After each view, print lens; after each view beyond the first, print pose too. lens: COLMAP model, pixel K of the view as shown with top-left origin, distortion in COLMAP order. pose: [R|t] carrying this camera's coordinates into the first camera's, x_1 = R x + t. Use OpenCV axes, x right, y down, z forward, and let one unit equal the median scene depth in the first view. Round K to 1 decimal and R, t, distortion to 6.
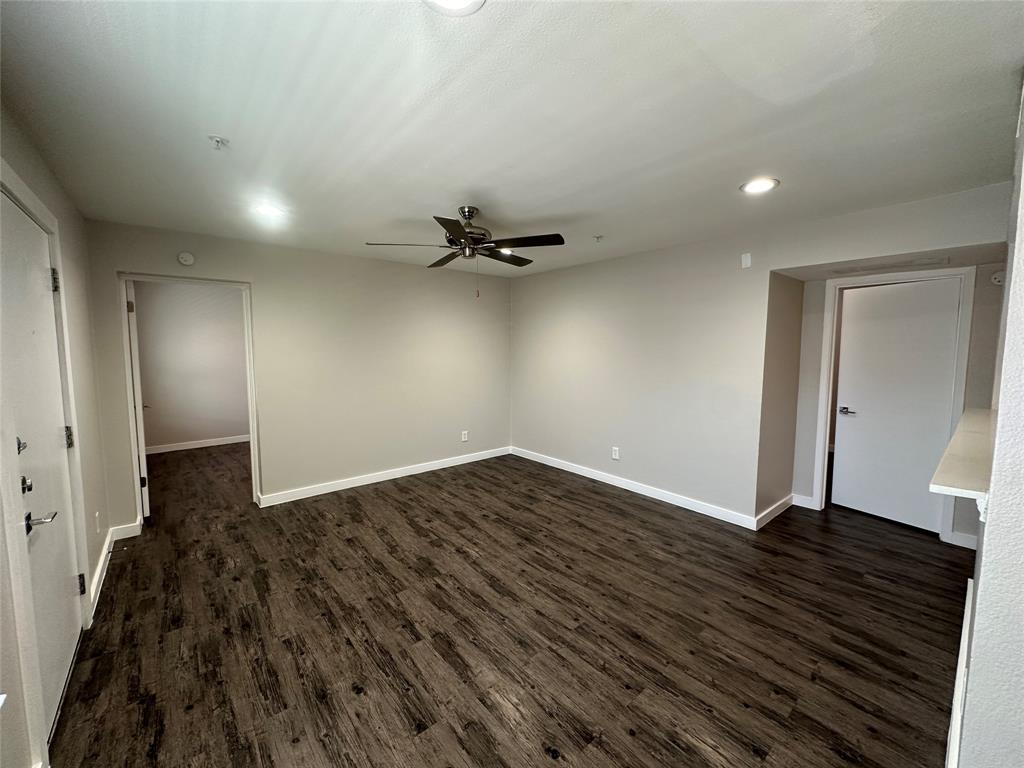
lens RADIAL K [[407.6, 0, 510.2], [0, 407.6, 383.7], [0, 0, 1]] dist [-0.000267, -0.000043]
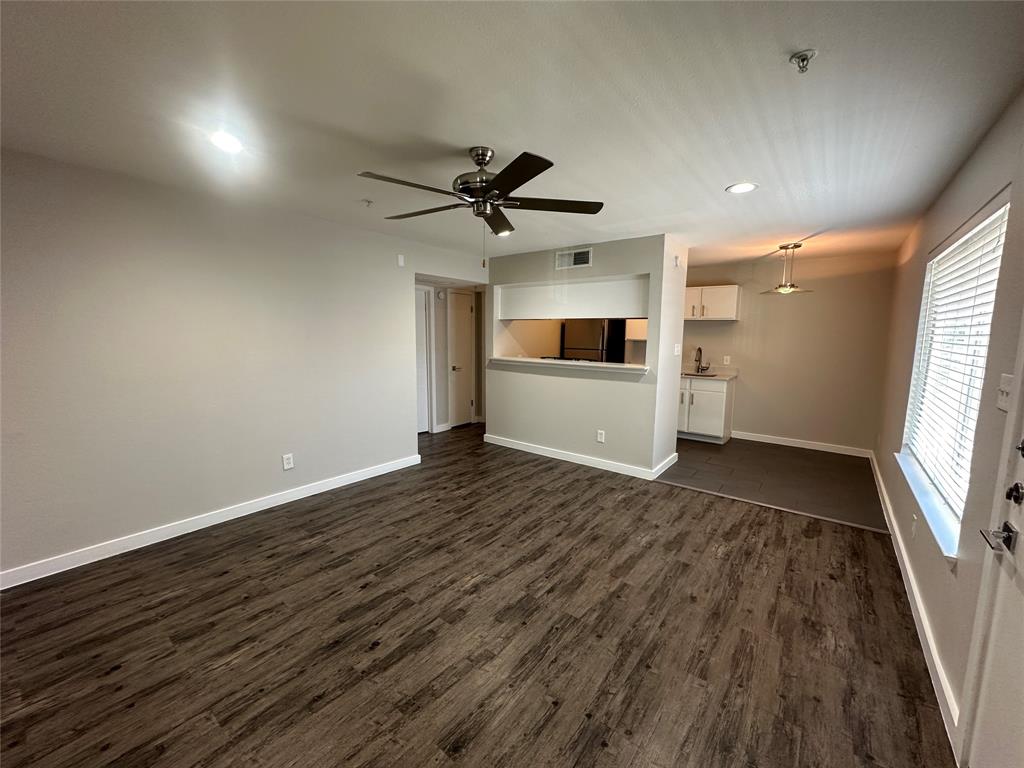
lens RADIAL K [[407.6, 0, 510.2], [0, 407.6, 383.7], [0, 0, 1]] dist [-0.000267, -0.000043]
pose [[-0.204002, -0.126797, 0.970724, -0.907574], [0.076613, 0.986468, 0.144954, -0.095421], [-0.975968, 0.103941, -0.191527, 1.113500]]
